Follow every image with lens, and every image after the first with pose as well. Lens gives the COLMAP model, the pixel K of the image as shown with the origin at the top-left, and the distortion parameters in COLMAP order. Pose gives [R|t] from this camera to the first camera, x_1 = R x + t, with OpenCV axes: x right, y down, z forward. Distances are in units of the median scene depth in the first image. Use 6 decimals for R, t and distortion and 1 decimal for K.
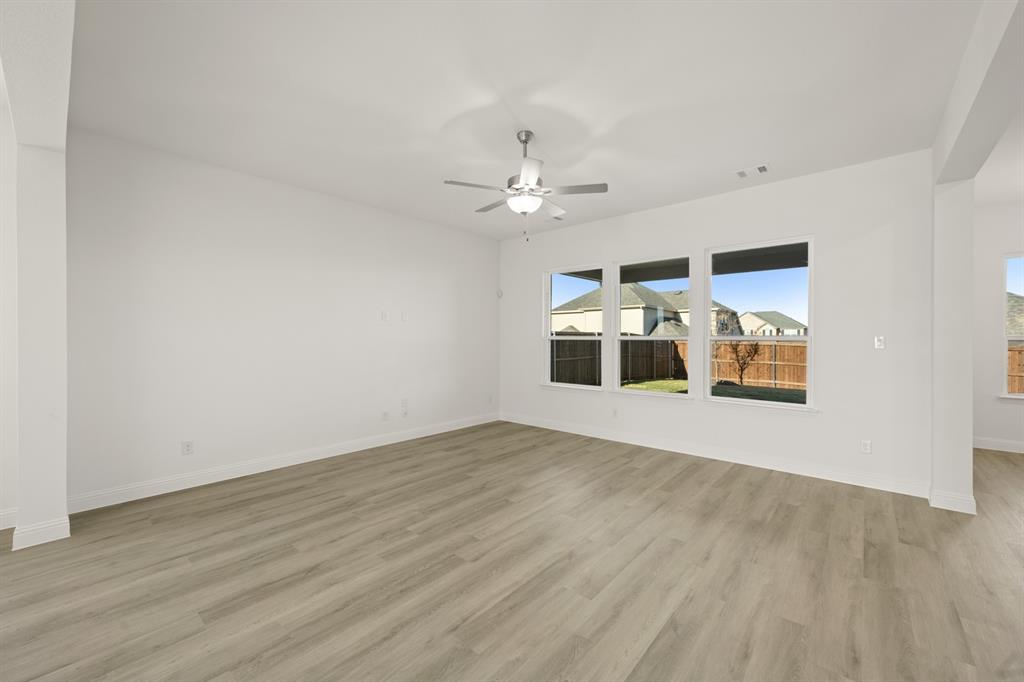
lens RADIAL K [[403.8, 0, 512.0], [0, 403.8, 341.0], [0, 0, 1]] dist [-0.002267, -0.000037]
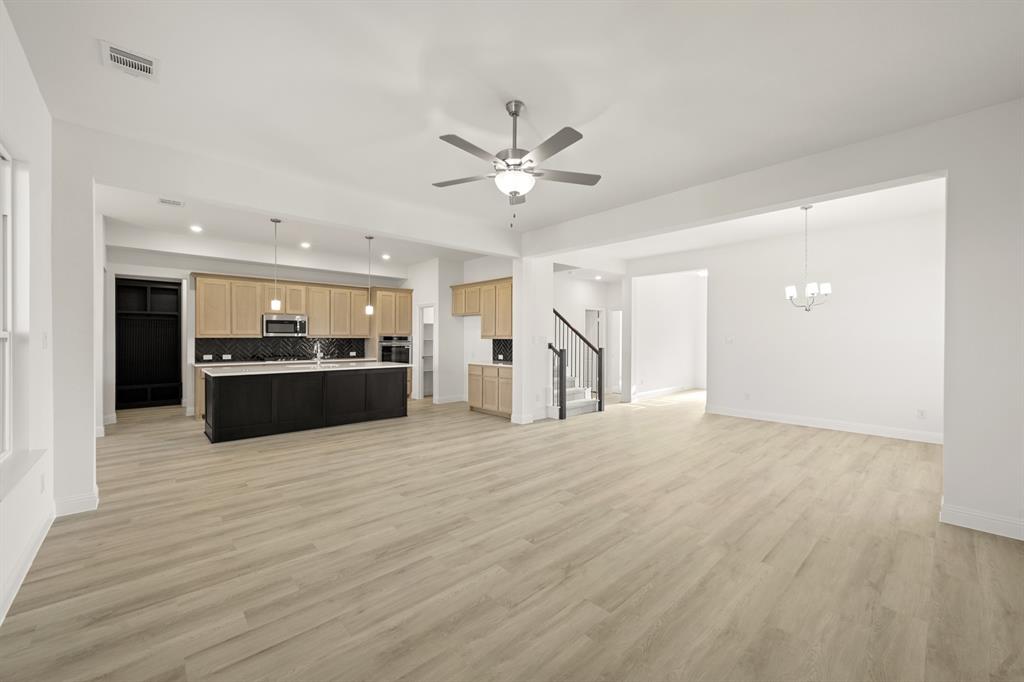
lens RADIAL K [[403.8, 0, 512.0], [0, 403.8, 341.0], [0, 0, 1]] dist [-0.002267, -0.000037]
pose [[-0.994165, -0.004075, 0.107796, -0.063025], [-0.002598, 0.999901, 0.013835, -0.011017], [-0.107842, 0.013474, -0.994077, 1.998844]]
